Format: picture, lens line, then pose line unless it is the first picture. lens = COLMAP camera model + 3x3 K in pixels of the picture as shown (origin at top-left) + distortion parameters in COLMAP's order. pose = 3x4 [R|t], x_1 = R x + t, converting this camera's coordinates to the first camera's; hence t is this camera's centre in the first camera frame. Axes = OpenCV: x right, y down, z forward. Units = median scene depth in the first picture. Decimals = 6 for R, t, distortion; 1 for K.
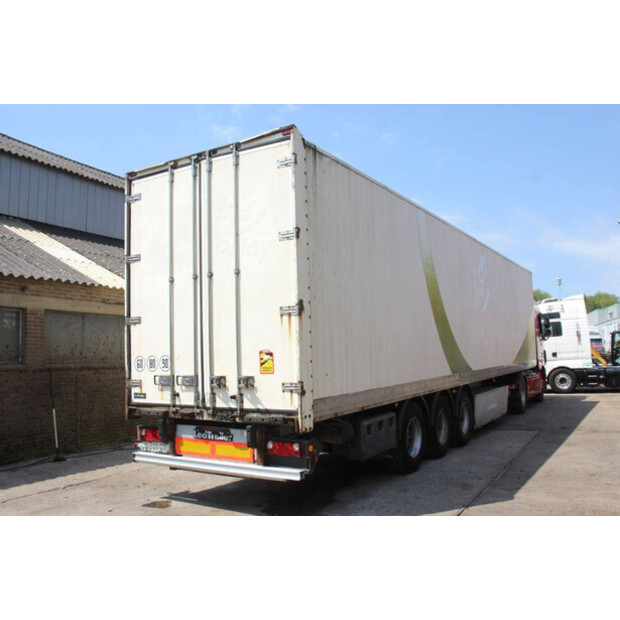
lens RADIAL K [[552.3, 0, 308.7], [0, 552.3, 314.8], [0, 0, 1]] dist [-0.123710, 0.062744]
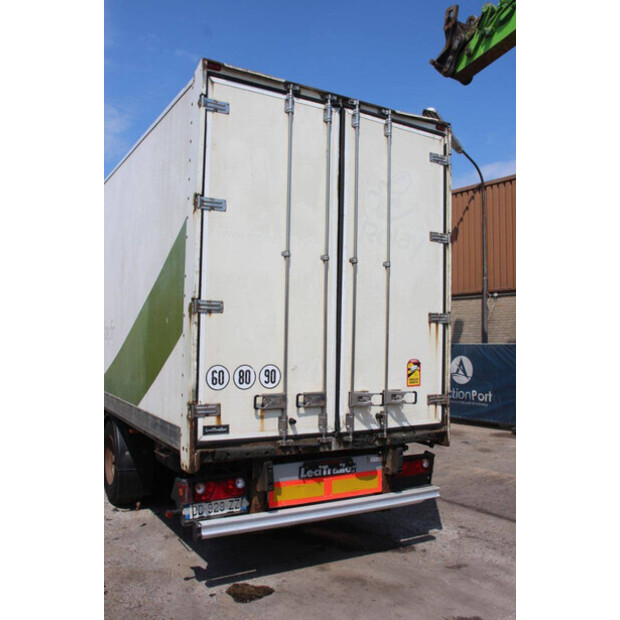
lens RADIAL K [[588.4, 0, 305.1], [0, 588.4, 309.9], [0, 0, 1]] dist [-0.079144, 0.000000]
pose [[0.476090, 0.075992, 0.876107, -0.908097], [-0.085314, 0.995551, -0.039992, 0.033811], [-0.875248, -0.055705, 0.480455, 0.640844]]
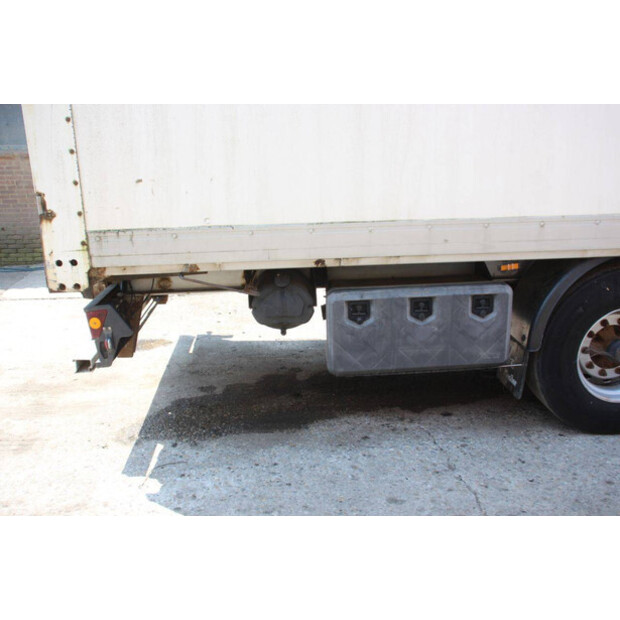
lens RADIAL K [[584.2, 0, 314.4], [0, 584.2, 306.1], [0, 0, 1]] dist [-0.078721, 0.000000]
pose [[0.581312, 0.221959, -0.782823, 0.491943], [0.060571, 0.947602, 0.313659, 0.060860], [0.811423, -0.229750, 0.537408, 0.783459]]
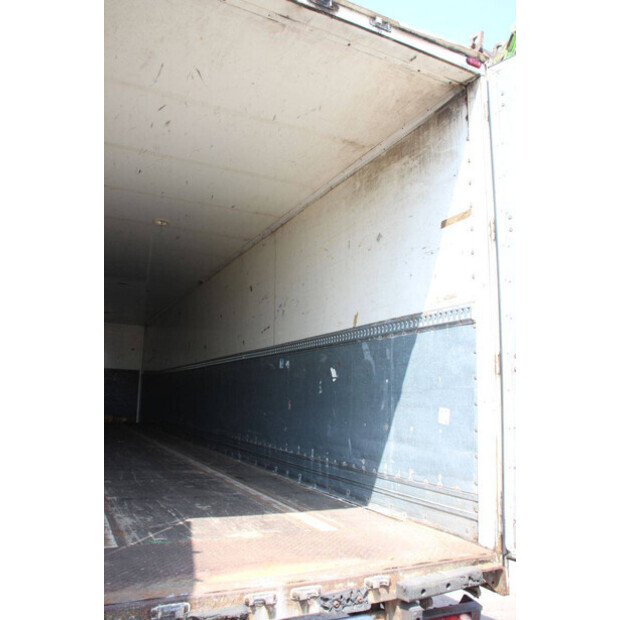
lens RADIAL K [[528.5, 0, 309.6], [0, 528.5, 307.9], [0, 0, 1]] dist [-0.160251, 0.145585]
pose [[0.536255, 0.189092, 0.822603, -0.495550], [-0.094971, 0.981911, -0.163800, 0.035019], [-0.838696, 0.009715, 0.544513, 0.769834]]
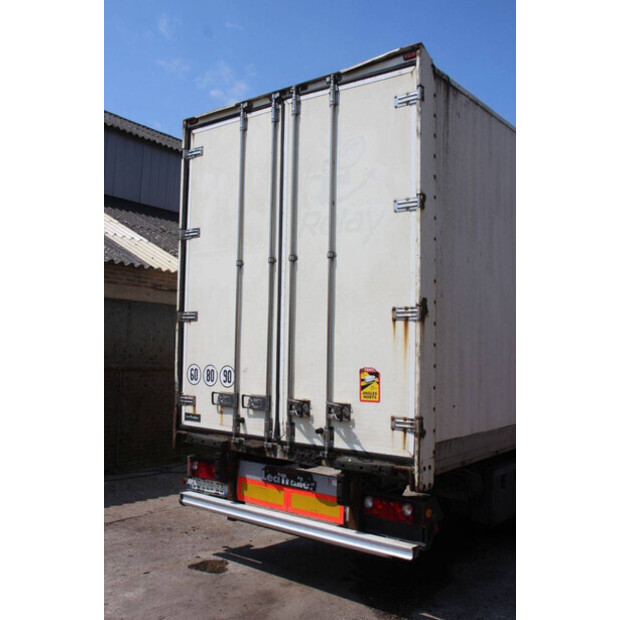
lens RADIAL K [[625.6, 0, 308.4], [0, 625.6, 312.7], [0, 0, 1]] dist [-0.049991, 0.000000]
pose [[0.990694, 0.037711, -0.130783, -0.048251], [-0.036320, 0.999256, 0.013008, -0.012748], [0.131176, -0.008137, 0.991326, 0.183313]]
